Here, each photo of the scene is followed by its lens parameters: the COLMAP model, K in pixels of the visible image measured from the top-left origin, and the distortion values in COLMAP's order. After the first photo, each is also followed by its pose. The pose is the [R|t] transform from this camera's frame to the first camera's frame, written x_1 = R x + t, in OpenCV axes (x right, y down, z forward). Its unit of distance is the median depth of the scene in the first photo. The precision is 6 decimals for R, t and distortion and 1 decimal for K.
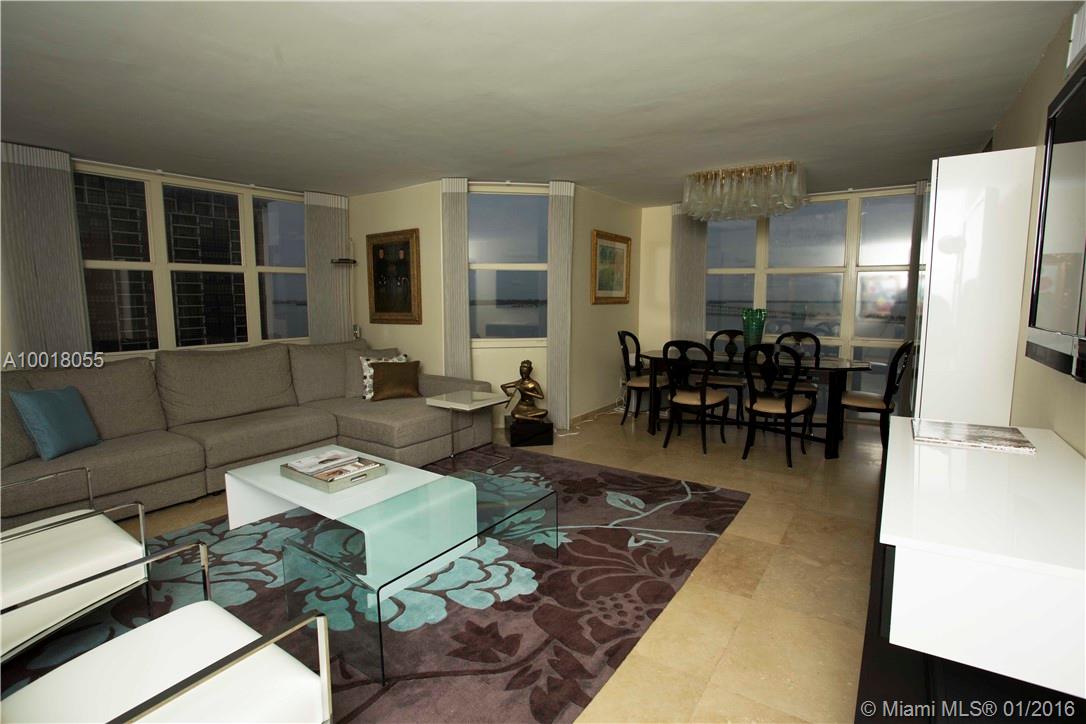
lens RADIAL K [[532.0, 0, 536.3], [0, 532.0, 357.5], [0, 0, 1]] dist [-0.080670, 0.038282]
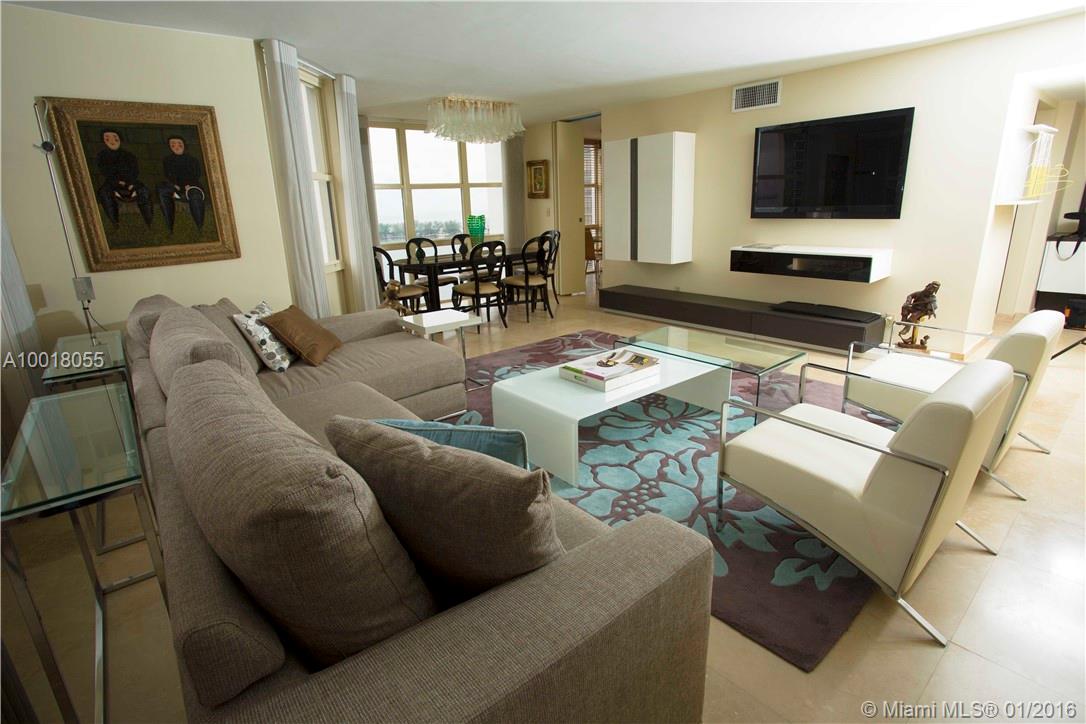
lens RADIAL K [[528.2, 0, 539.3], [0, 528.2, 358.3], [0, 0, 1]] dist [-0.064915, 0.026206]
pose [[0.271432, -0.276063, 0.922016, -1.231271], [0.144477, 0.958813, 0.244548, -0.074376], [-0.951552, 0.066831, 0.300138, 0.729838]]
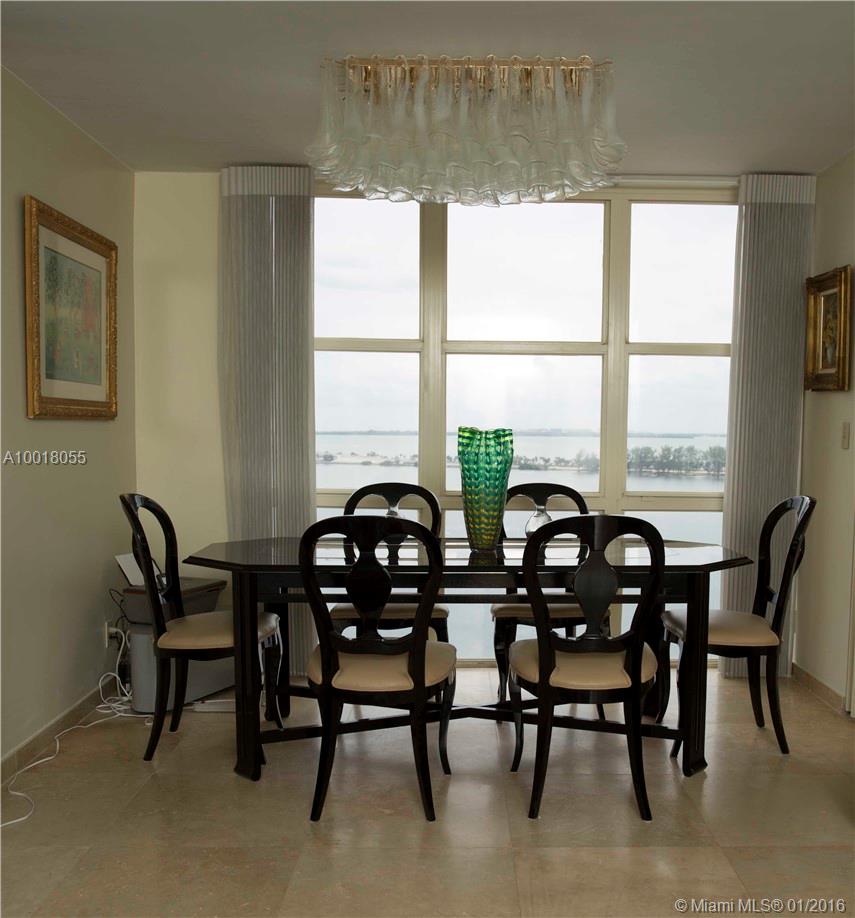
lens RADIAL K [[987.5, 0, 429.1], [0, 987.5, 505.5], [0, 0, 1]] dist [0.000696, 0.008363]
pose [[0.818587, -0.034452, 0.573349, -0.091790], [0.053418, 0.998440, -0.016272, -0.034735], [-0.571894, 0.043947, 0.819150, 0.596240]]
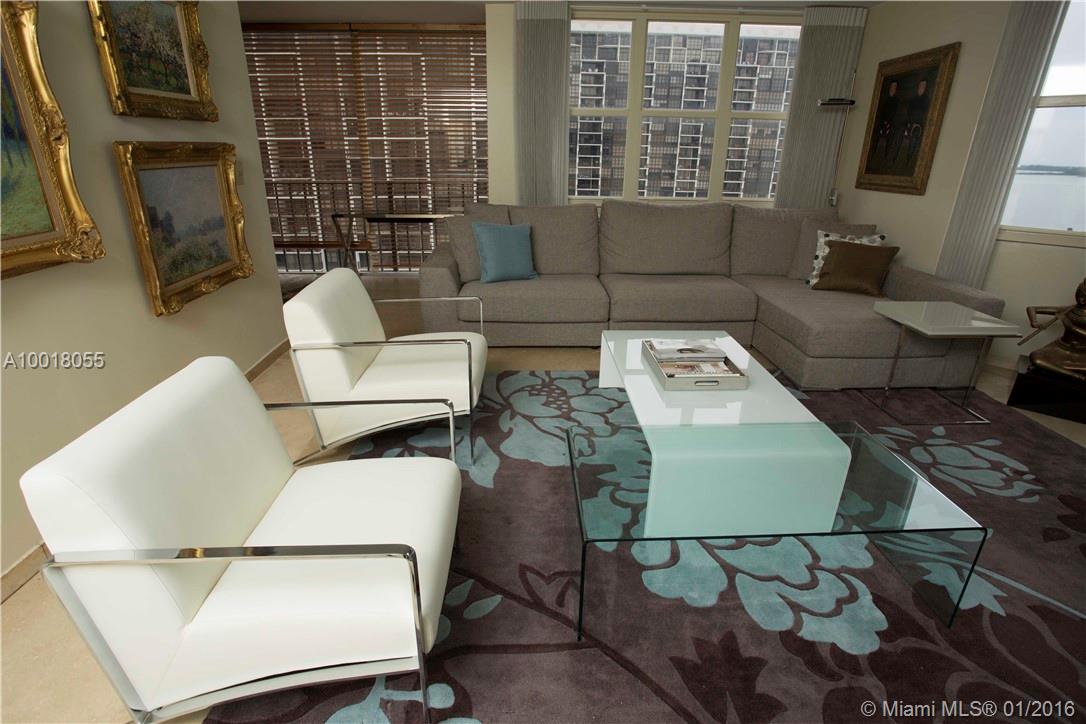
lens RADIAL K [[528.2, 0, 539.3], [0, 528.2, 358.3], [0, 0, 1]] dist [-0.064915, 0.026206]
pose [[0.596188, 0.305612, -0.742402, 0.080075], [-0.102822, 0.946165, 0.306920, -0.022501], [0.796233, -0.106647, 0.595516, 0.275544]]
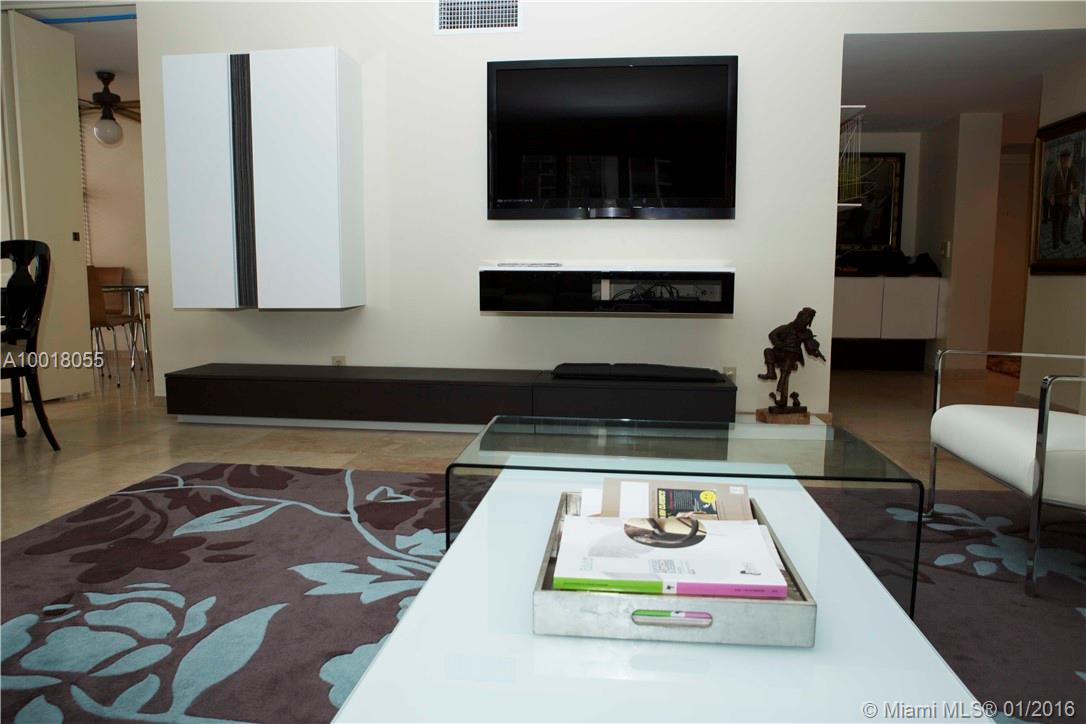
lens RADIAL K [[731.5, 0, 543.0], [0, 731.5, 362.0], [0, 0, 1]] dist [-0.059814, 0.001961]
pose [[-0.475023, -0.102947, 0.873931, -0.615428], [0.098635, 0.980646, 0.169130, 0.034737], [-0.874428, 0.166541, -0.455675, 1.088742]]
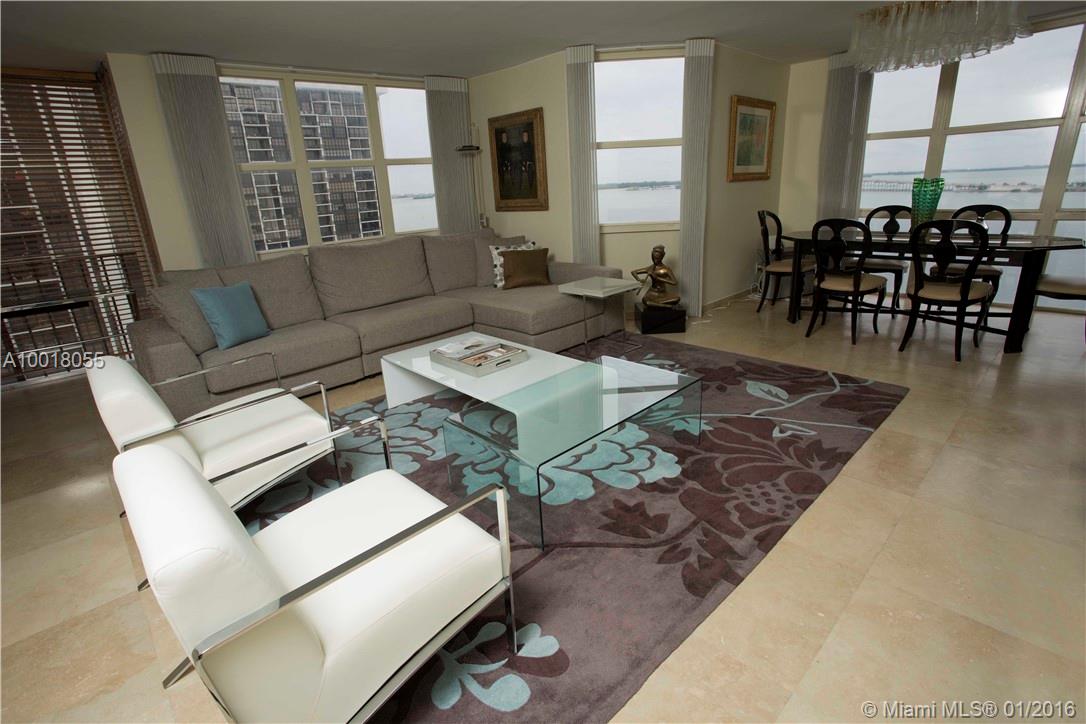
lens RADIAL K [[532.0, 0, 536.3], [0, 532.0, 357.5], [0, 0, 1]] dist [-0.080670, 0.038282]
pose [[0.977348, 0.015703, -0.211057, -0.044576], [0.028551, 0.978345, 0.205003, 0.003964], [0.209706, -0.206385, 0.955735, 0.009273]]
